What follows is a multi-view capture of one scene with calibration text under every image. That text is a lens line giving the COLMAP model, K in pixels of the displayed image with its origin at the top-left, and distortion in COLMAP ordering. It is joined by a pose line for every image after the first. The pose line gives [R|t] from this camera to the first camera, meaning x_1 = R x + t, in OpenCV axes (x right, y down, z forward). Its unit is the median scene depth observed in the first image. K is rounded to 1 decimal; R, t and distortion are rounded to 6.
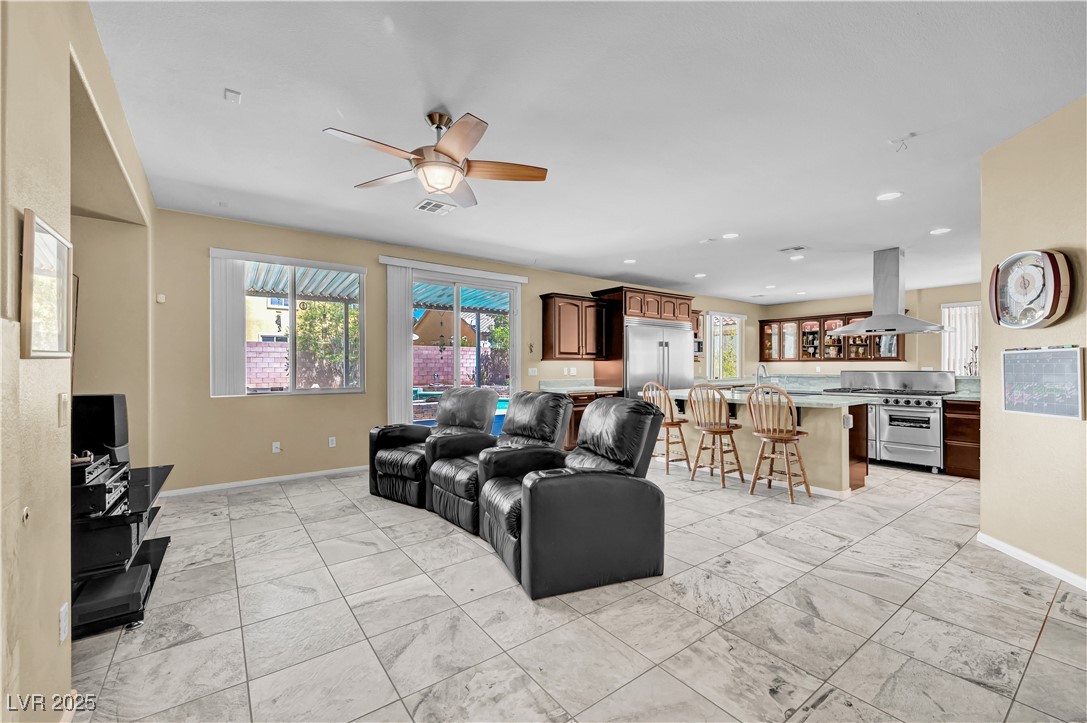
lens RADIAL K [[450.8, 0, 546.9], [0, 450.8, 364.4], [0, 0, 1]] dist [-0.001105, -0.002393]
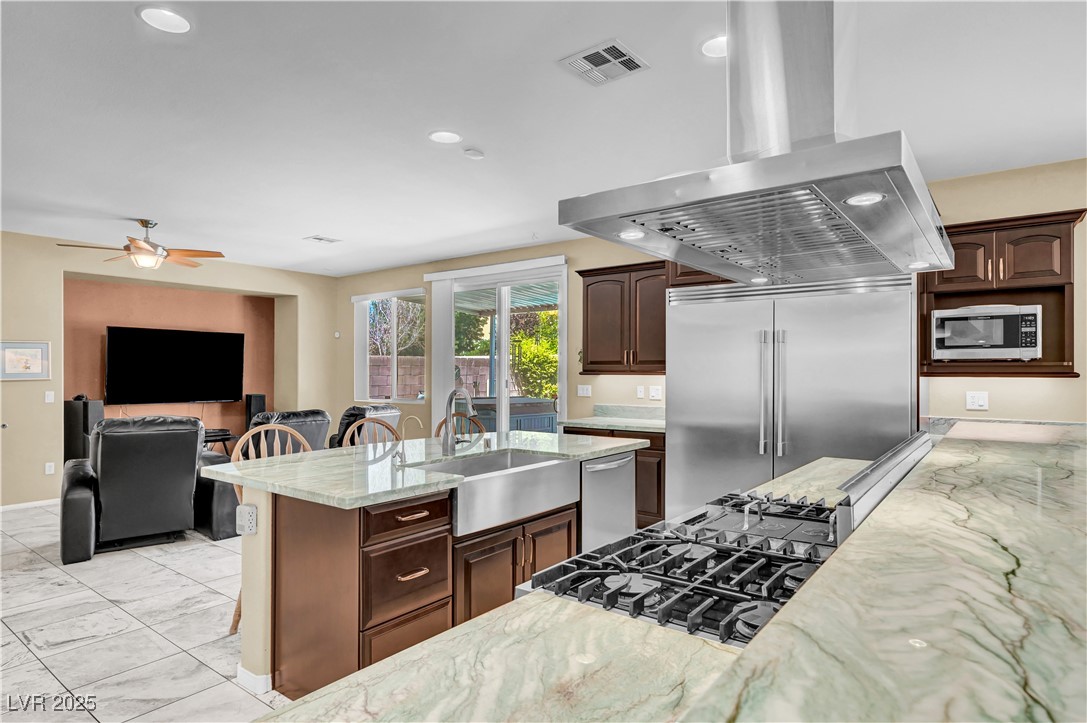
lens RADIAL K [[609.6, 0, 537.3], [0, 609.6, 363.0], [0, 0, 1]] dist [0.006774, -0.004077]
pose [[0.256932, -0.011647, -0.966359, 1.899228], [0.004858, 0.999930, -0.010760, -0.036041], [0.966417, -0.001930, 0.256970, 1.591014]]
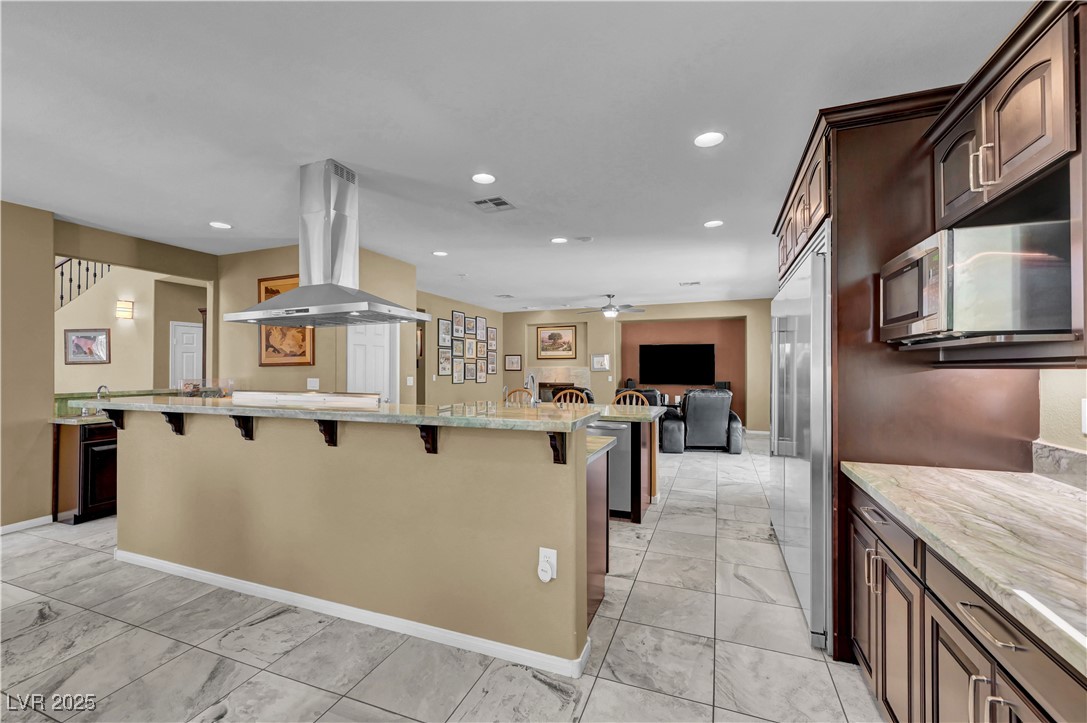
lens RADIAL K [[429.8, 0, 538.9], [0, 429.8, 363.4], [0, 0, 1]] dist [-0.004335, 0.000937]
pose [[-0.862724, -0.002885, -0.505667, 1.511013], [0.006558, 0.999836, -0.016893, -0.013797], [0.505632, -0.017890, -0.862564, 3.005895]]
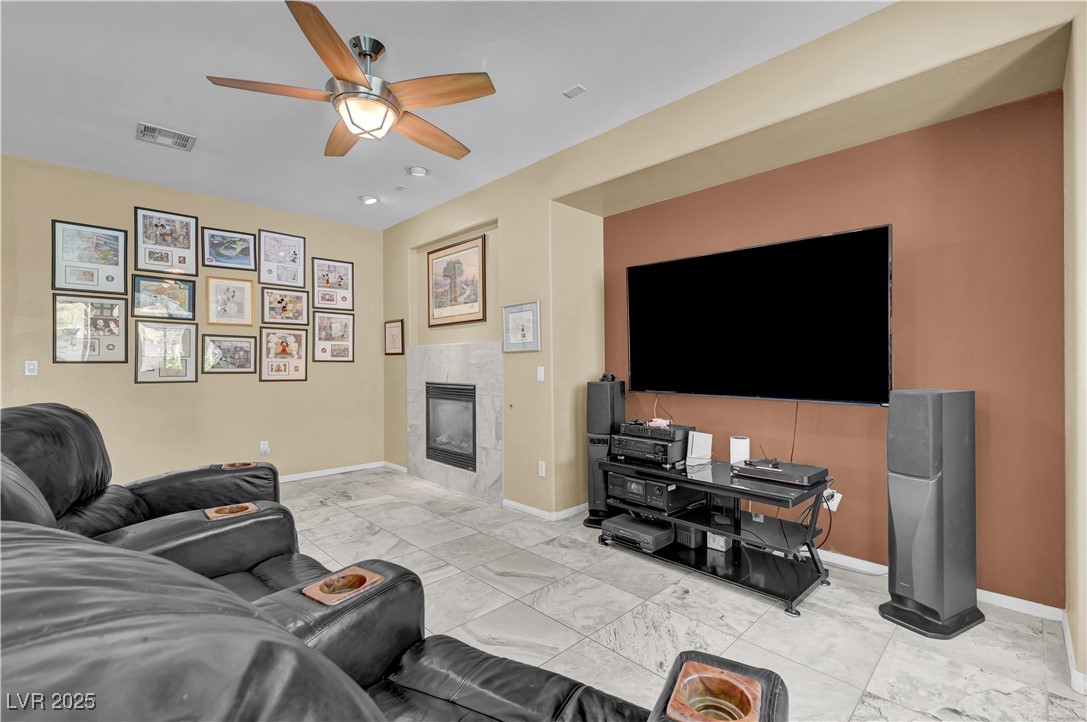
lens RADIAL K [[479.5, 0, 545.8], [0, 479.5, 363.0], [0, 0, 1]] dist [0.012846, -0.002875]
pose [[-0.990166, 0.005330, -0.139798, -0.393259], [0.005610, 0.999983, -0.001611, 0.024355], [0.139787, -0.002380, -0.990179, 1.738267]]
